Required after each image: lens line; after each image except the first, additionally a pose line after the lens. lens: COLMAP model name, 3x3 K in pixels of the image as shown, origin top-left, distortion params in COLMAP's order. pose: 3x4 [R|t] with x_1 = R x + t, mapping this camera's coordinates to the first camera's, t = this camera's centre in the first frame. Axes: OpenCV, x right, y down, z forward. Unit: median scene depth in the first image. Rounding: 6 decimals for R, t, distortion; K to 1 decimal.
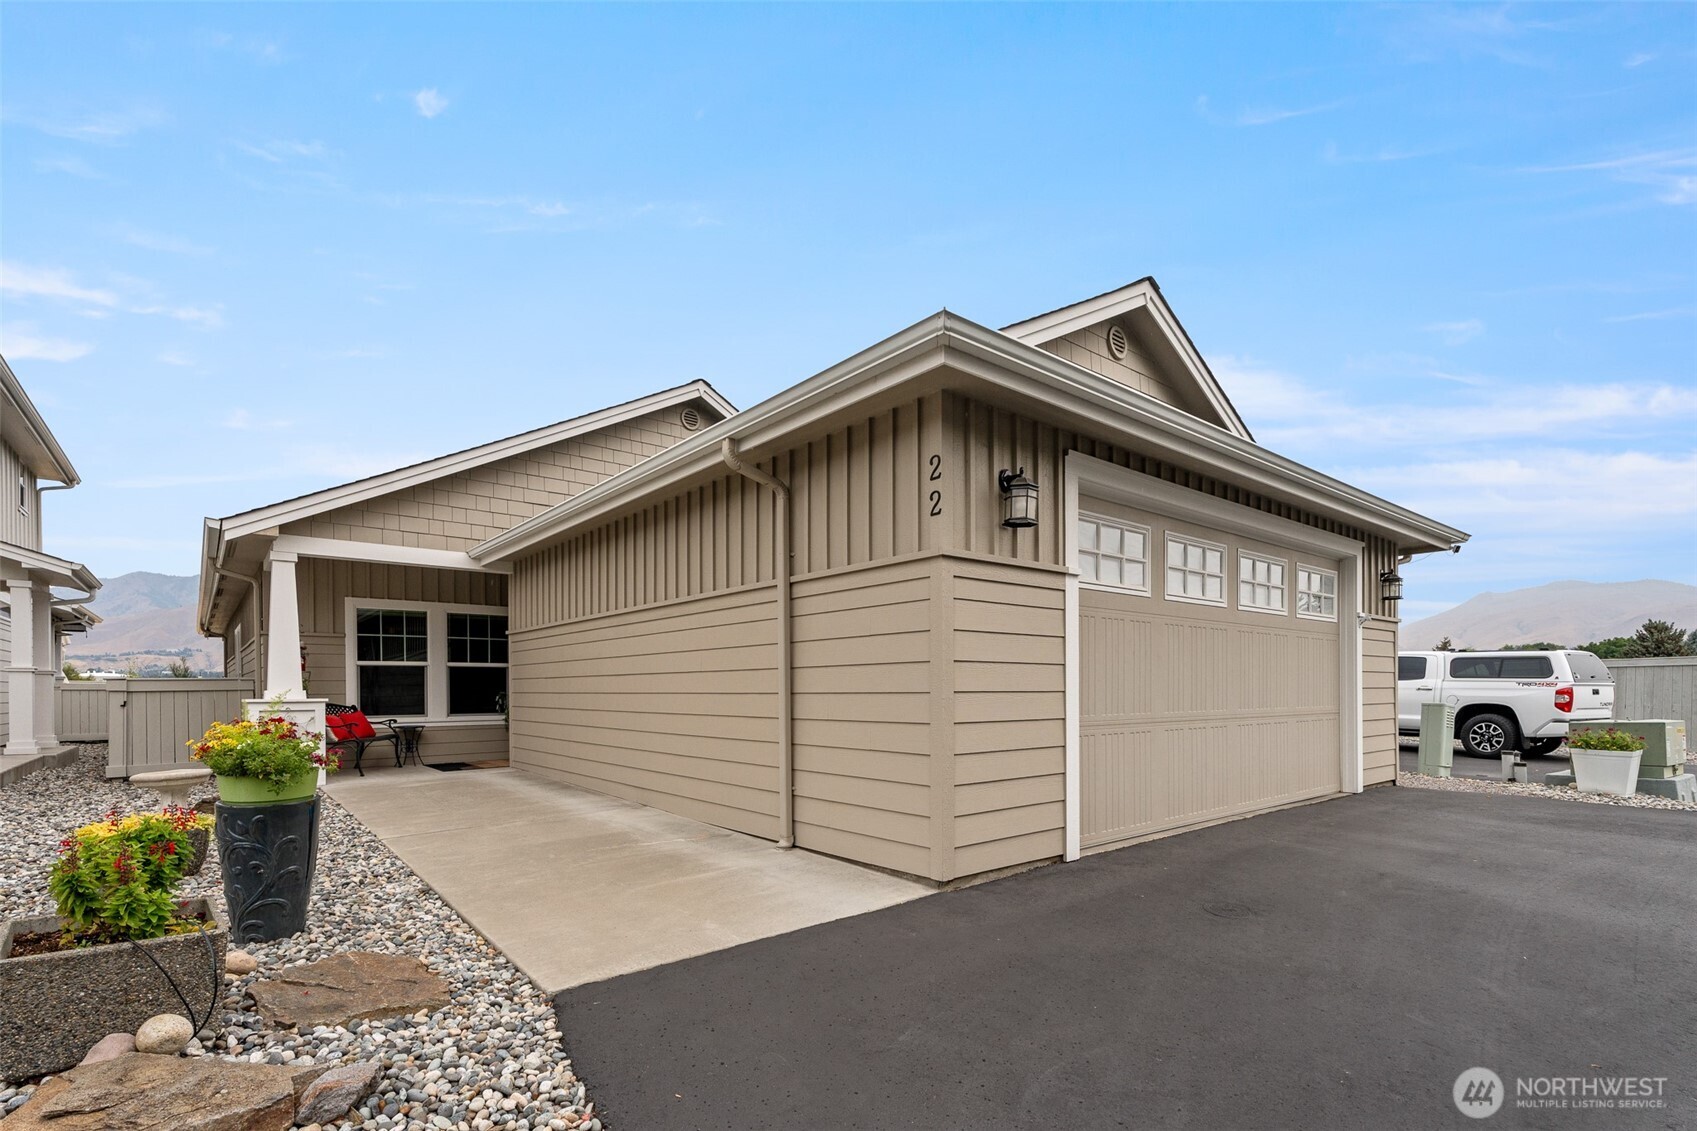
lens RADIAL K [[768.7, 0, 840.4], [0, 768.7, 679.4], [0, 0, 1]] dist [0.000619, -0.002784]
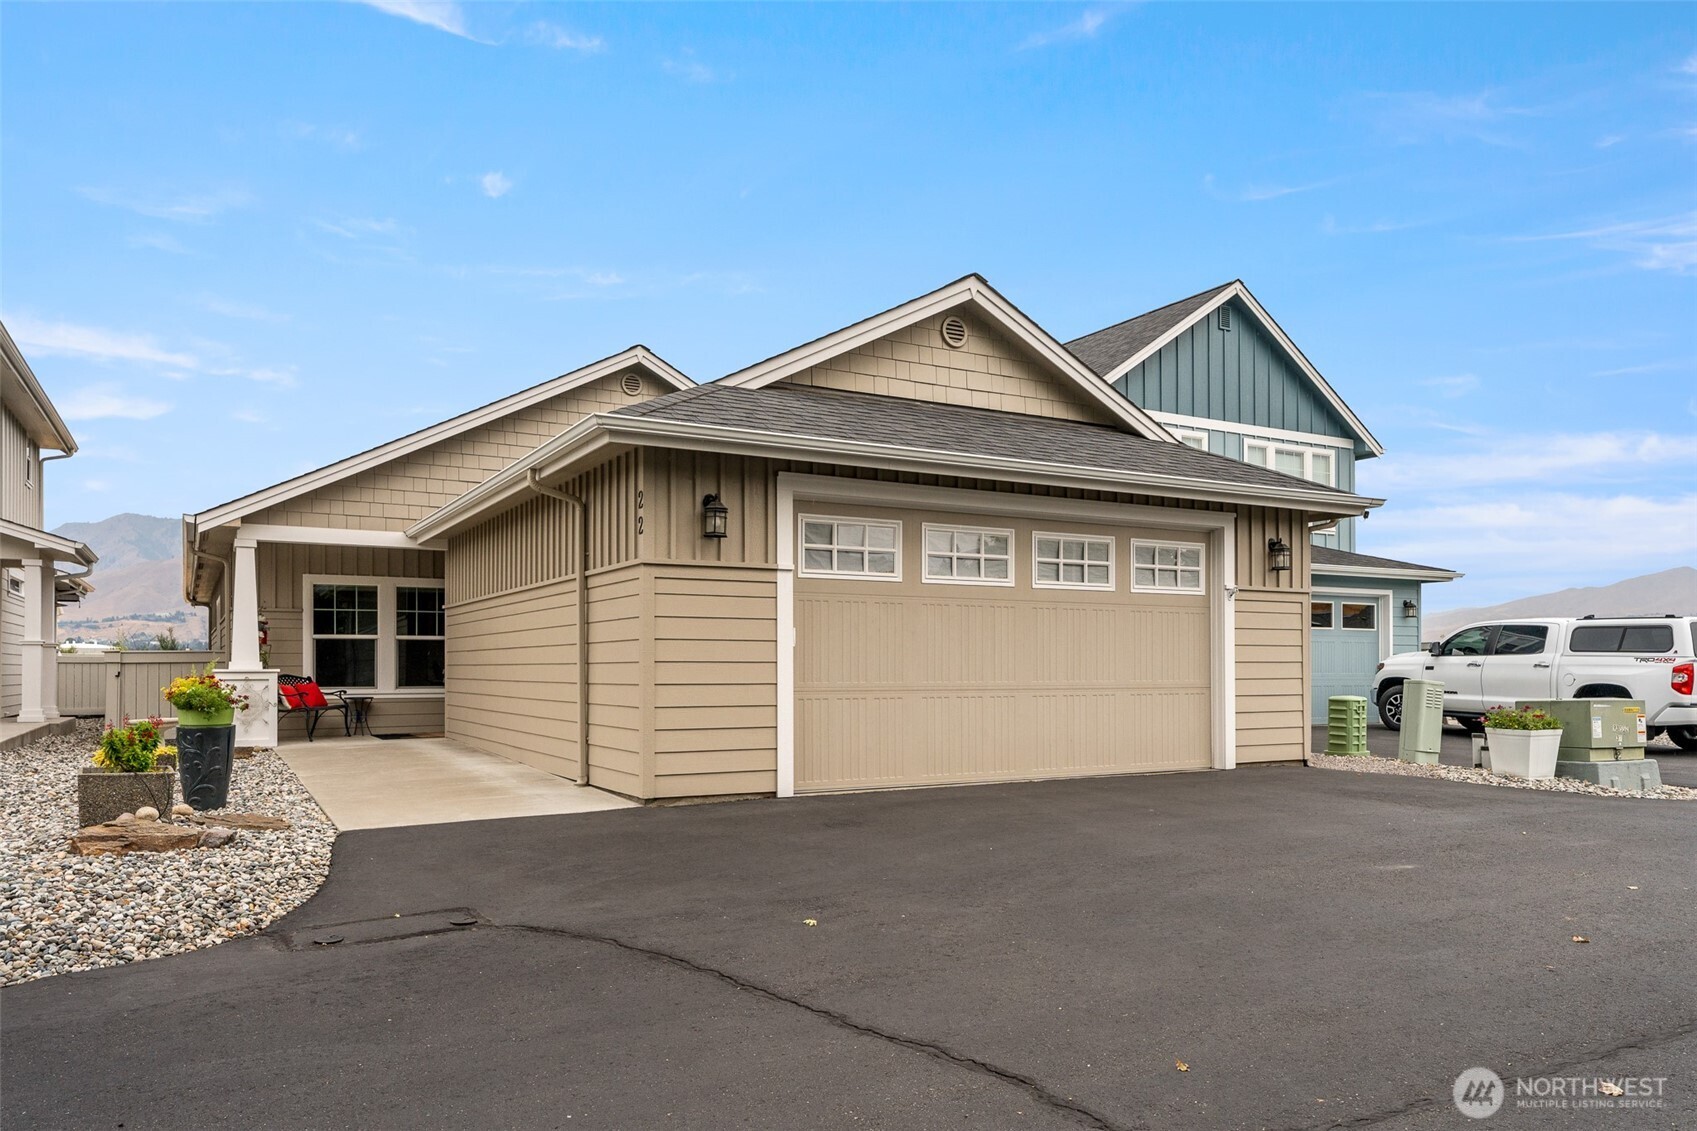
lens RADIAL K [[1147.3, 0, 860.6], [0, 1147.3, 634.7], [0, 0, 1]] dist [-0.012452, 0.009169]
pose [[0.985951, -0.001490, -0.167027, 0.456284], [-0.001138, 0.999877, -0.015635, -0.000033], [0.167030, 0.015606, 0.985828, -0.514259]]
